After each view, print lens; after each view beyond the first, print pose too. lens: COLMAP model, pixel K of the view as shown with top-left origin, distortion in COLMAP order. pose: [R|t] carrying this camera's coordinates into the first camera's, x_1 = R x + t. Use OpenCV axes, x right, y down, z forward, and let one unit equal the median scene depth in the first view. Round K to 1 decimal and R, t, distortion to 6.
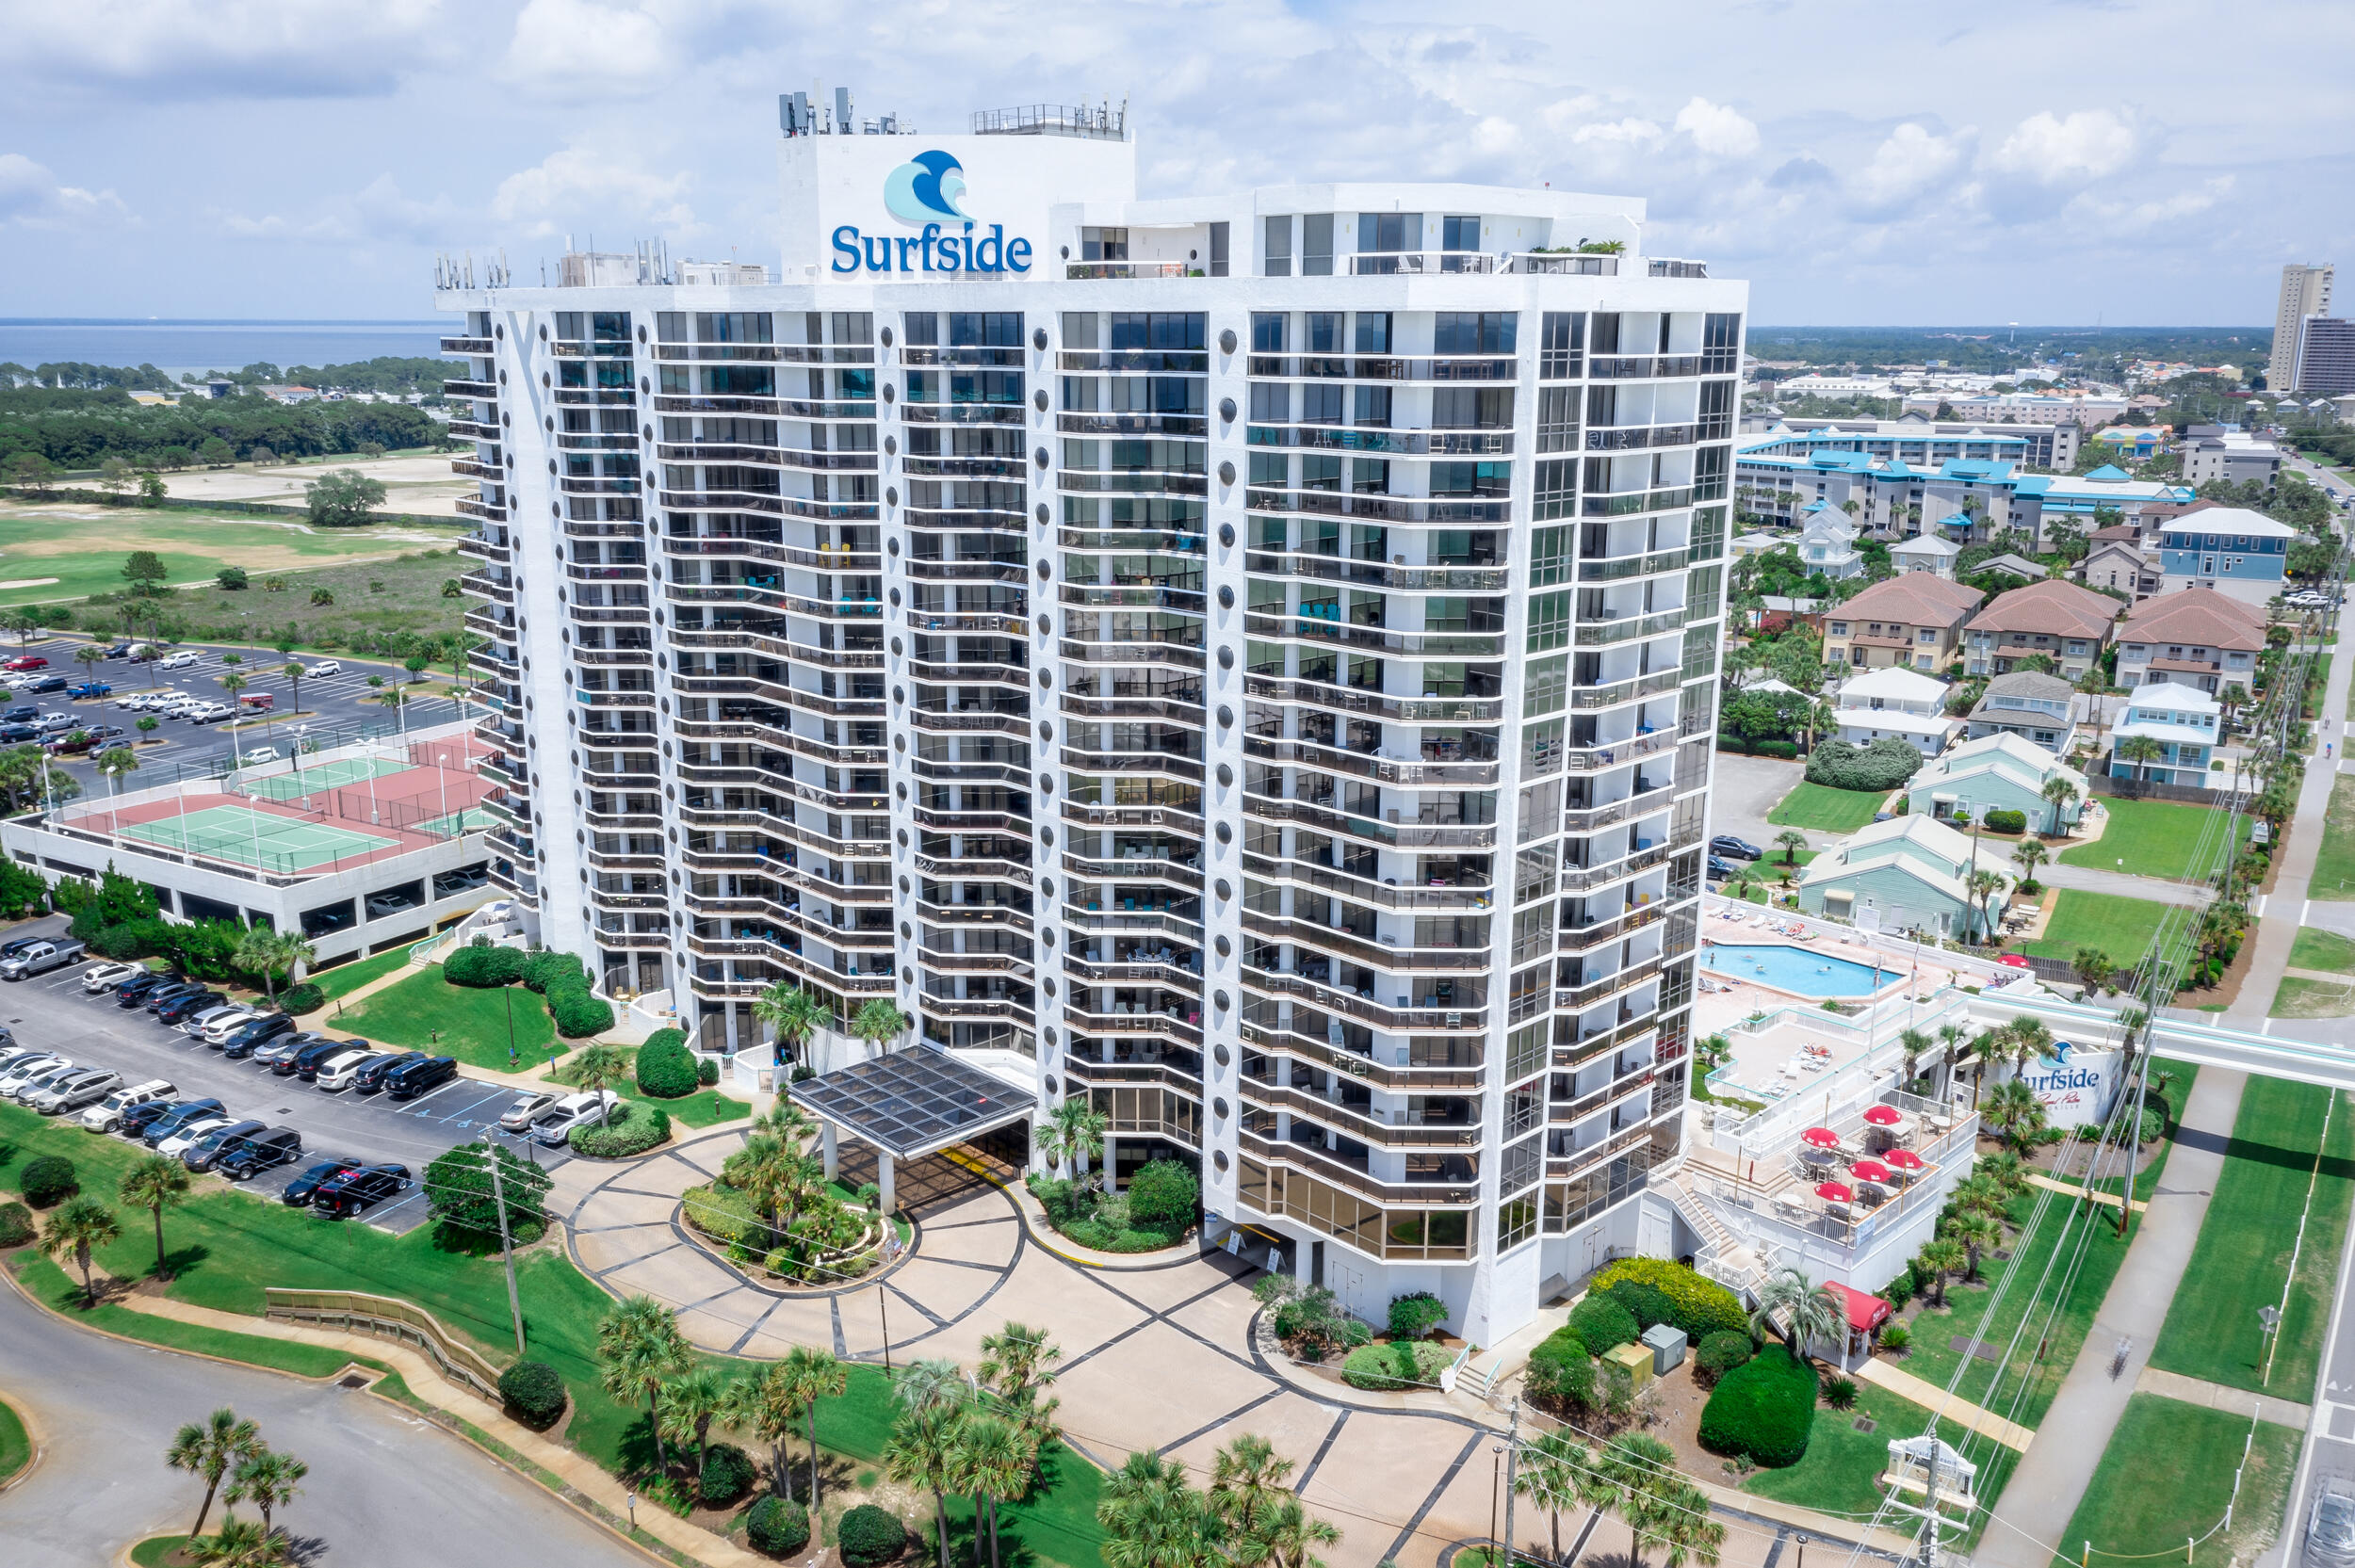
lens RADIAL K [[1865.6, 0, 1184.9], [0, 1865.6, 753.1], [0, 0, 1]] dist [0.005870, 0.002185]
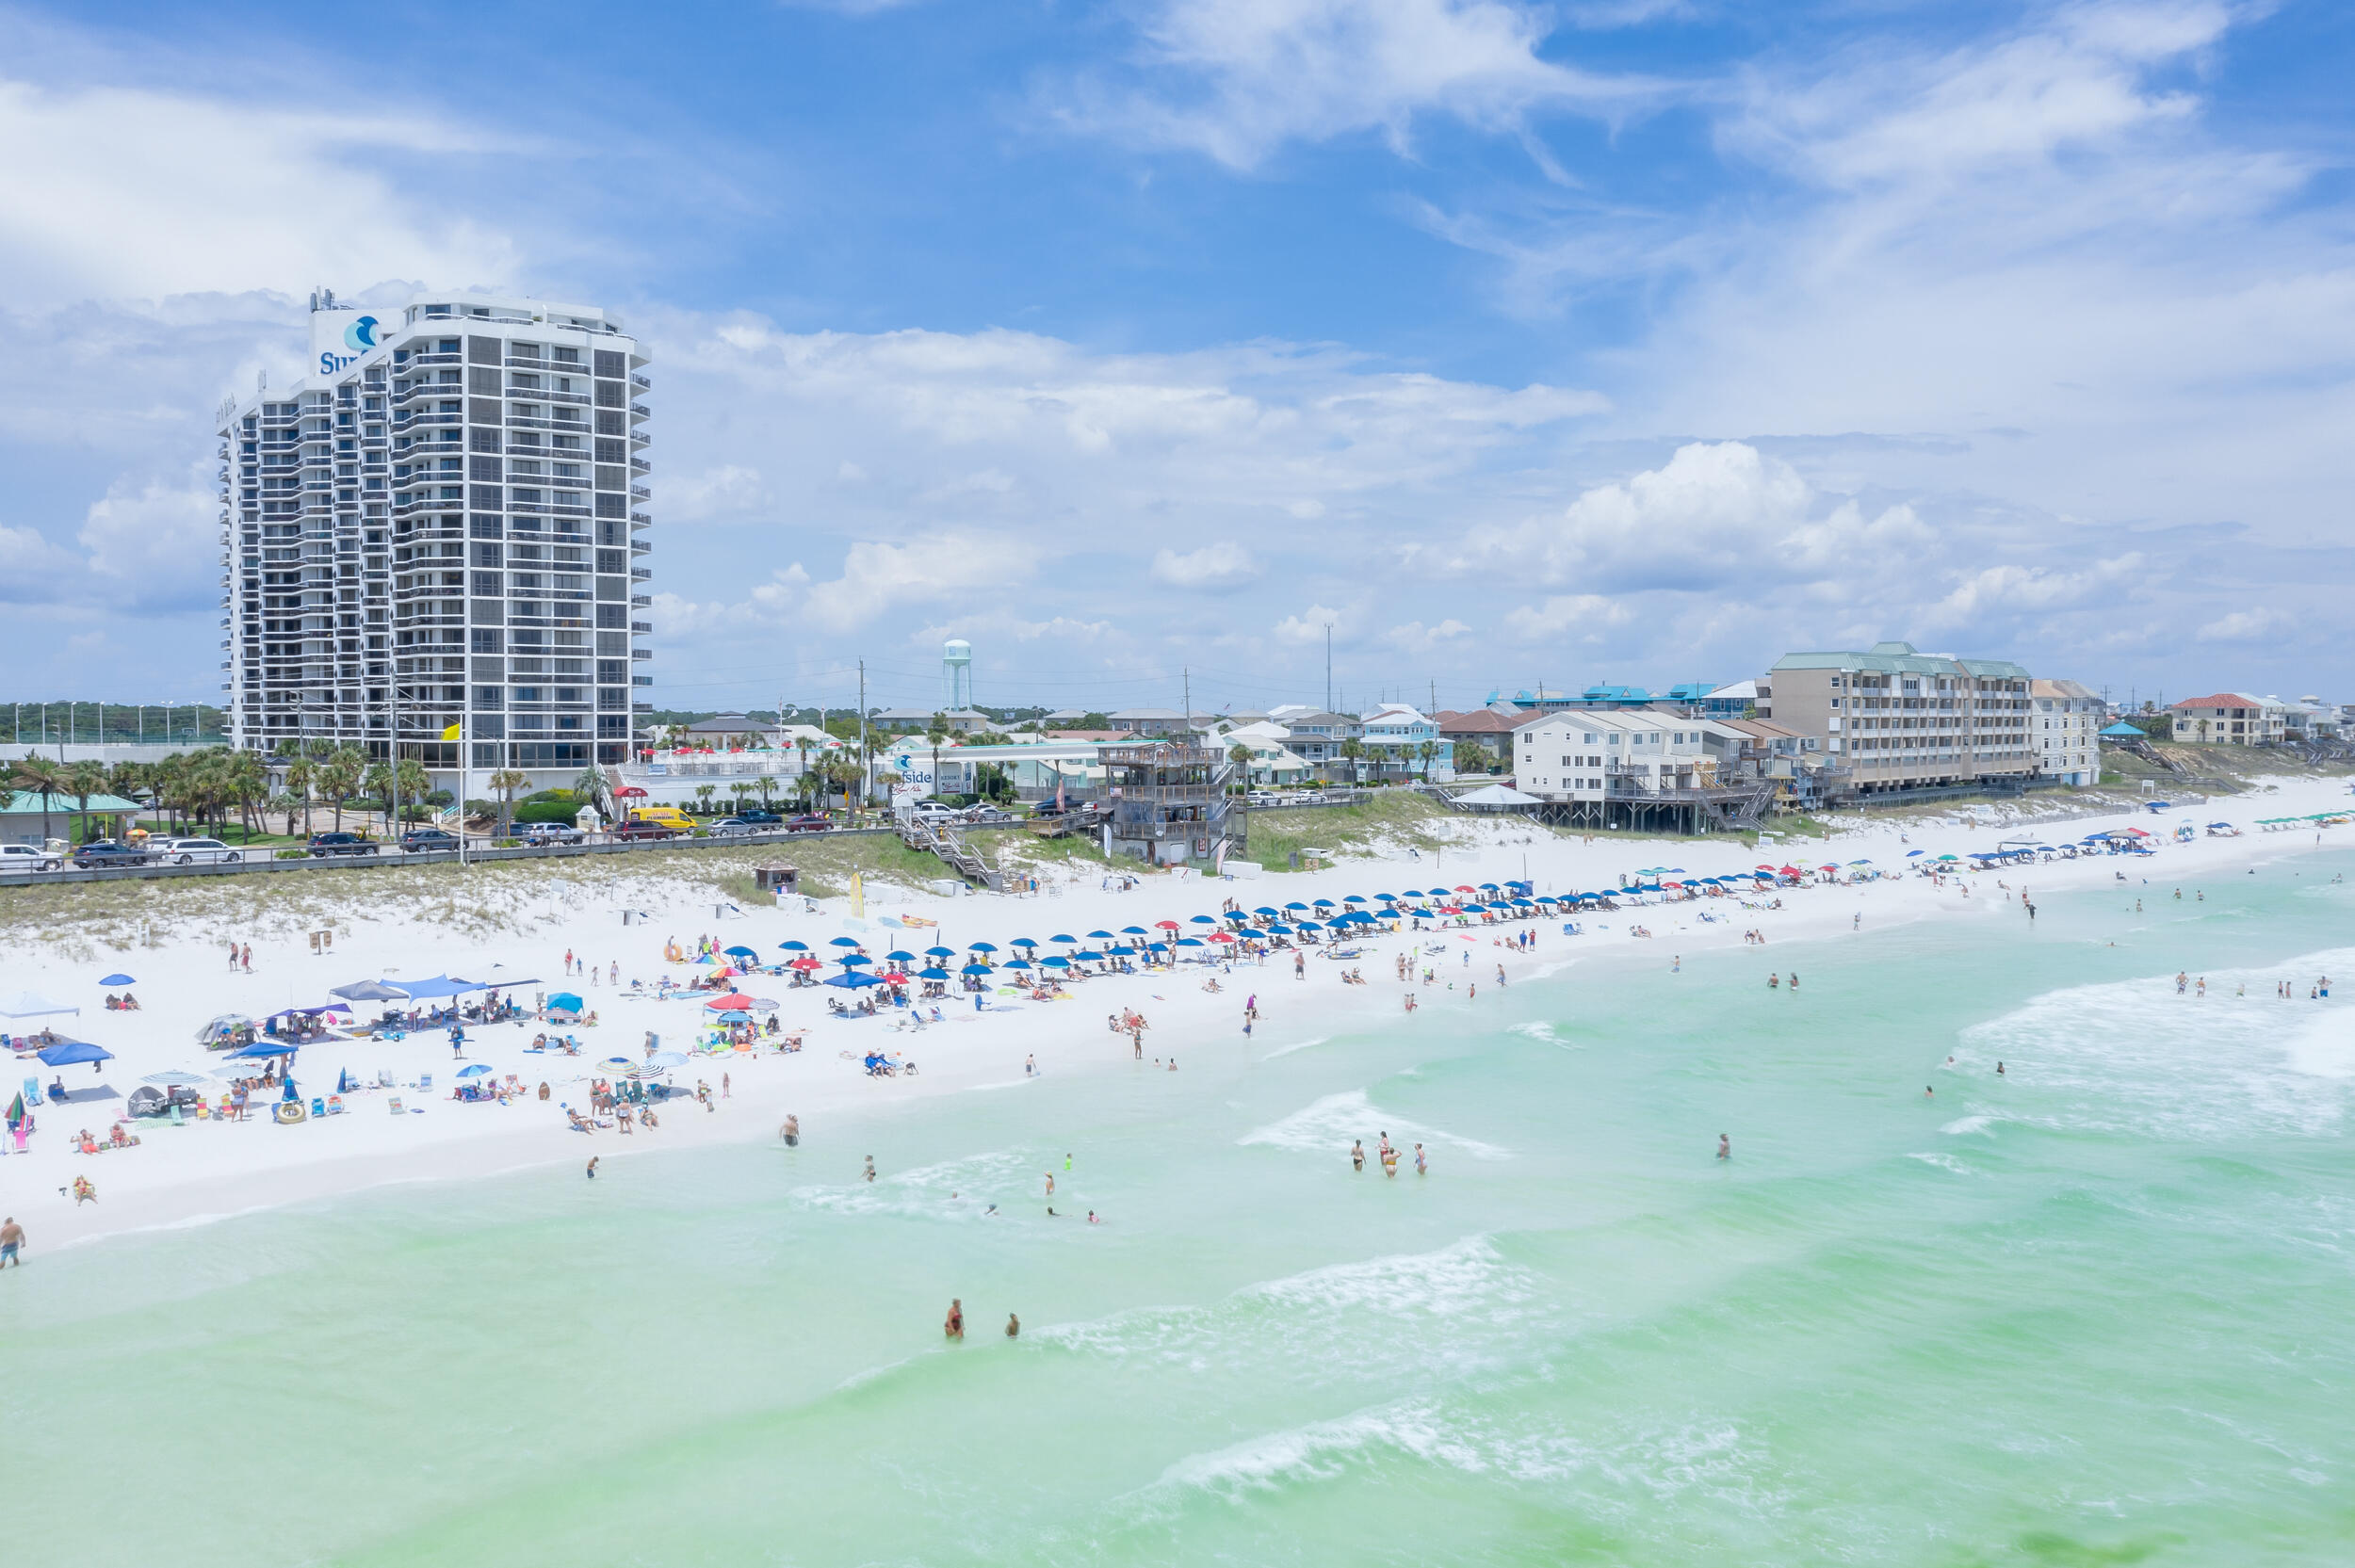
lens RADIAL K [[1911.5, 0, 1177.5], [0, 1911.5, 784.0], [0, 0, 1]] dist [-0.006690, 0.000919]
pose [[0.987610, 0.003496, -0.156889, 1.049674], [-0.034042, 0.980719, -0.192436, 0.547138], [0.153191, 0.195393, 0.968687, -0.798136]]
